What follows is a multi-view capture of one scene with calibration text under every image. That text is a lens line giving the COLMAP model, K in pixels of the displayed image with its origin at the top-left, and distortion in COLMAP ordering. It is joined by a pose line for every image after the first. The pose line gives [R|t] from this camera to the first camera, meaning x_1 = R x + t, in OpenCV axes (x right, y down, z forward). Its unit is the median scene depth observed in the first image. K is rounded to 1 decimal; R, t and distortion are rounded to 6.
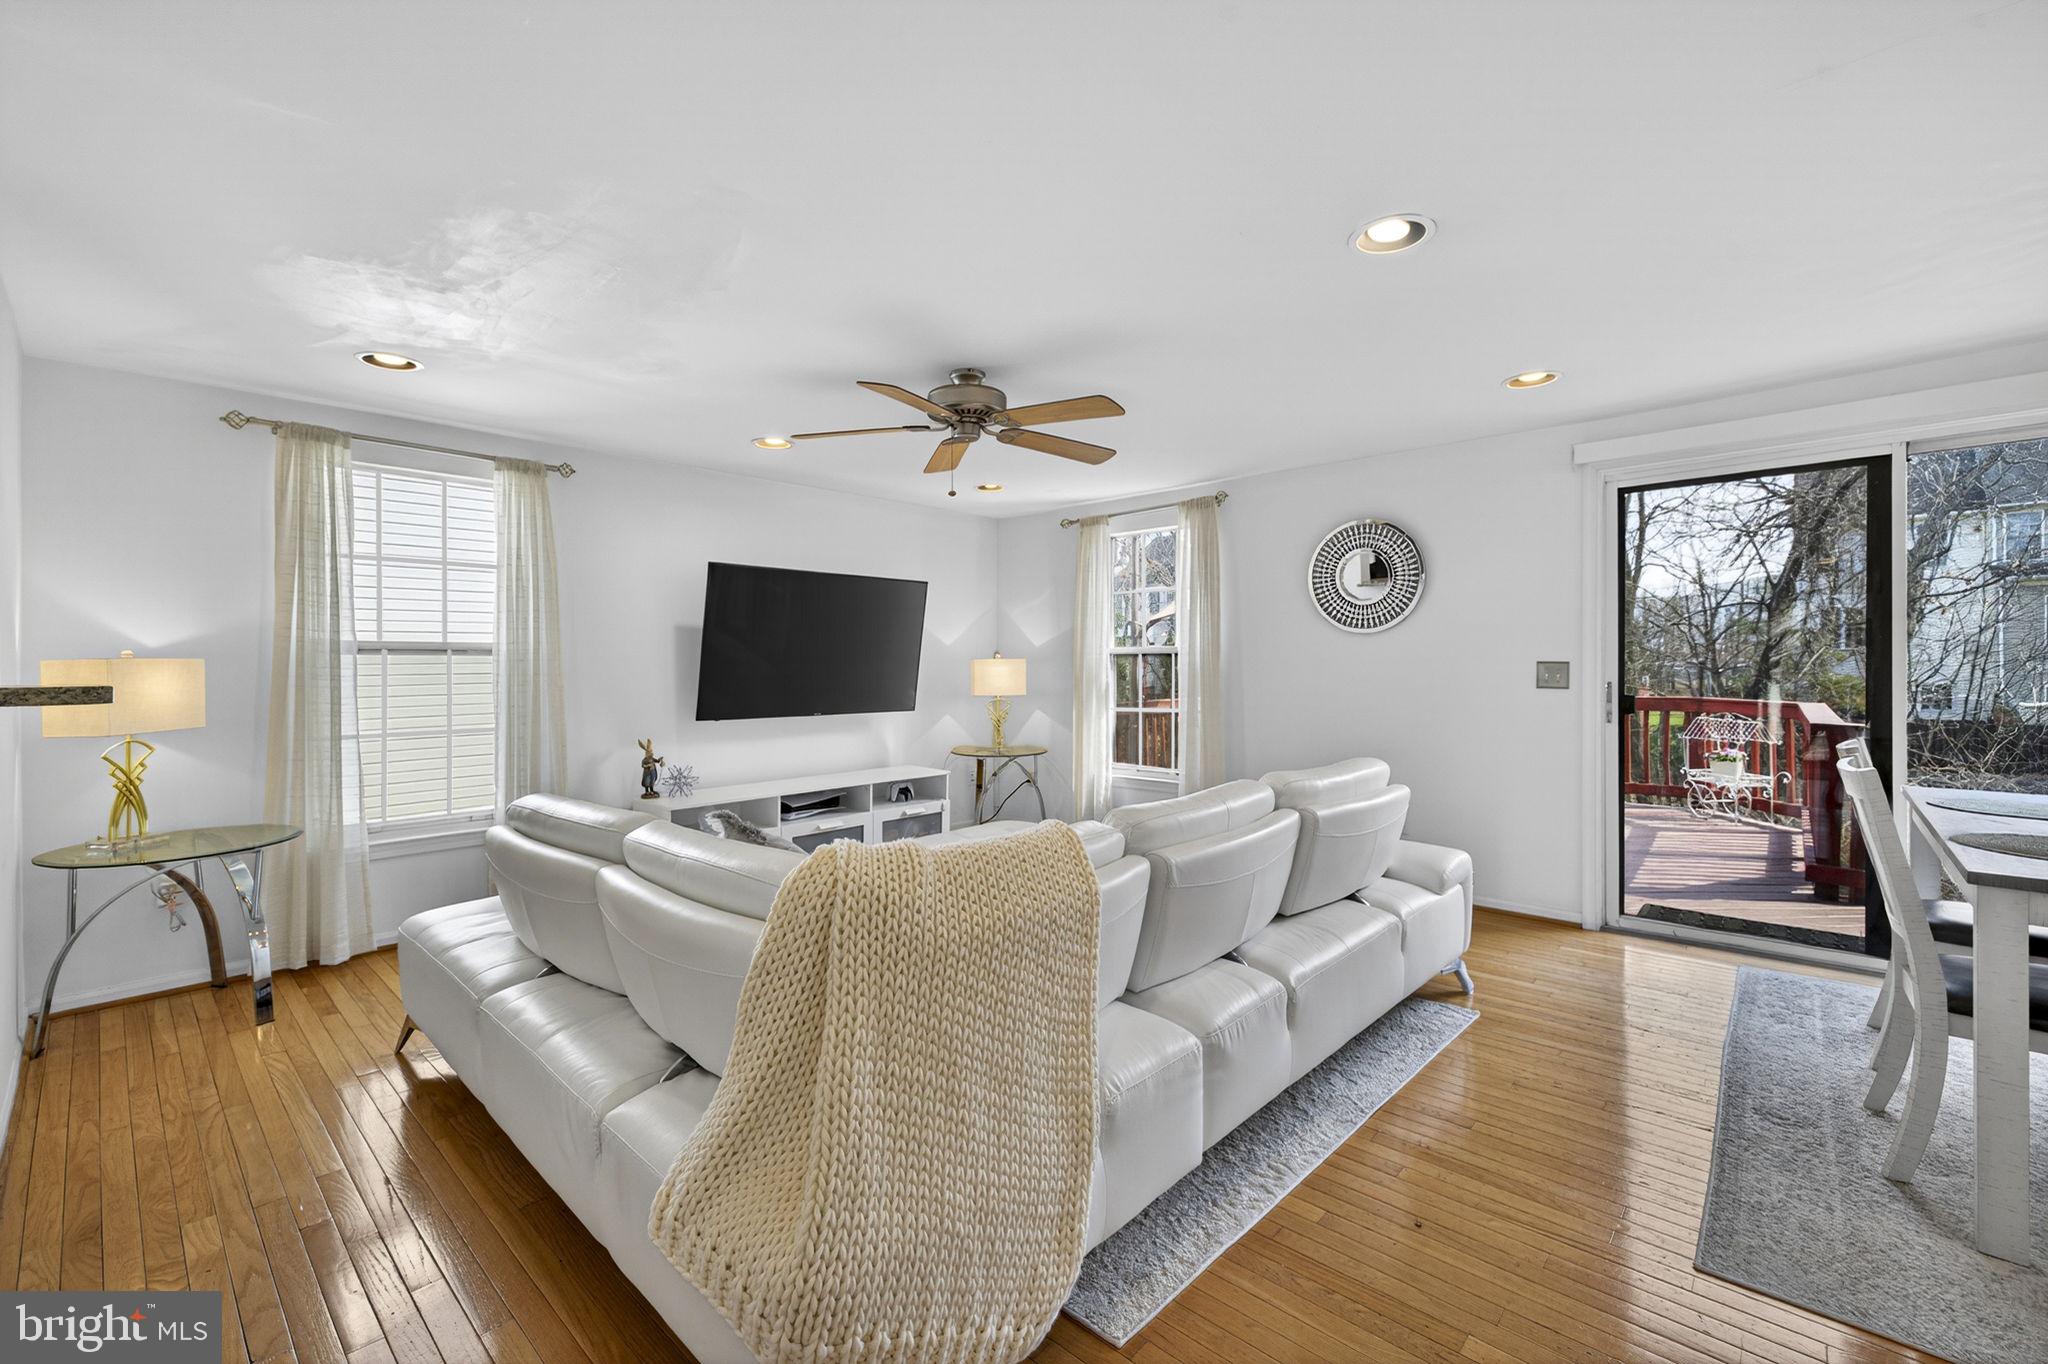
lens RADIAL K [[859.0, 0, 1003.8], [0, 859.0, 658.1], [0, 0, 1]] dist [0.001233, -0.000088]
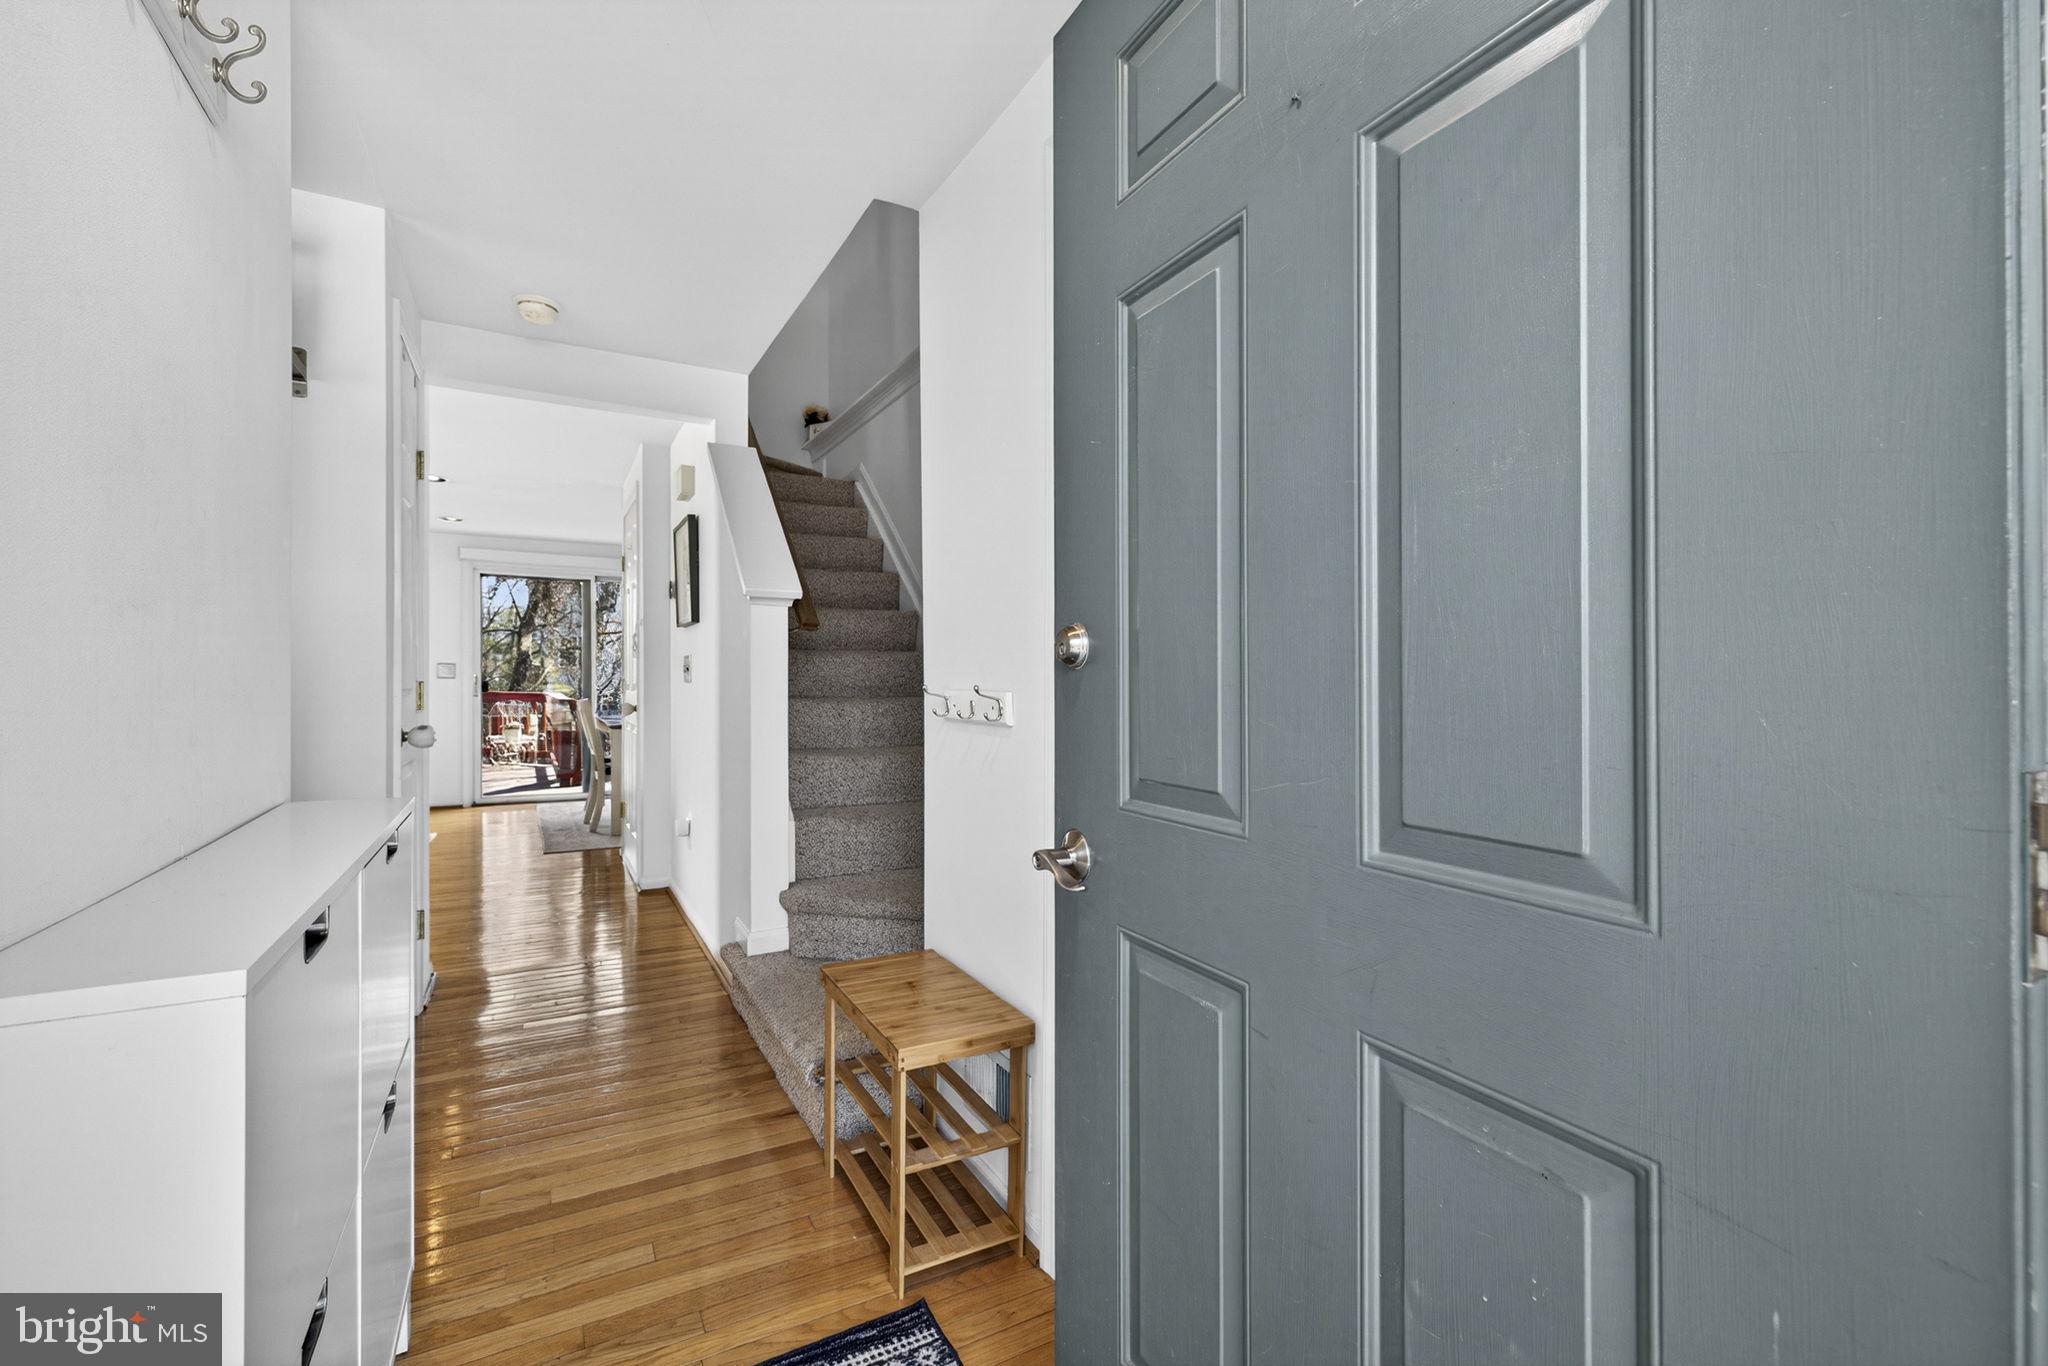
lens RADIAL K [[878.5, 0, 1013.2], [0, 878.5, 686.7], [0, 0, 1]] dist [0.001733, -0.000068]
pose [[0.311438, -0.008172, 0.950231, -0.471105], [-0.002025, 0.999955, 0.009263, 0.020574], [-0.950264, -0.004809, 0.311408, -0.447628]]
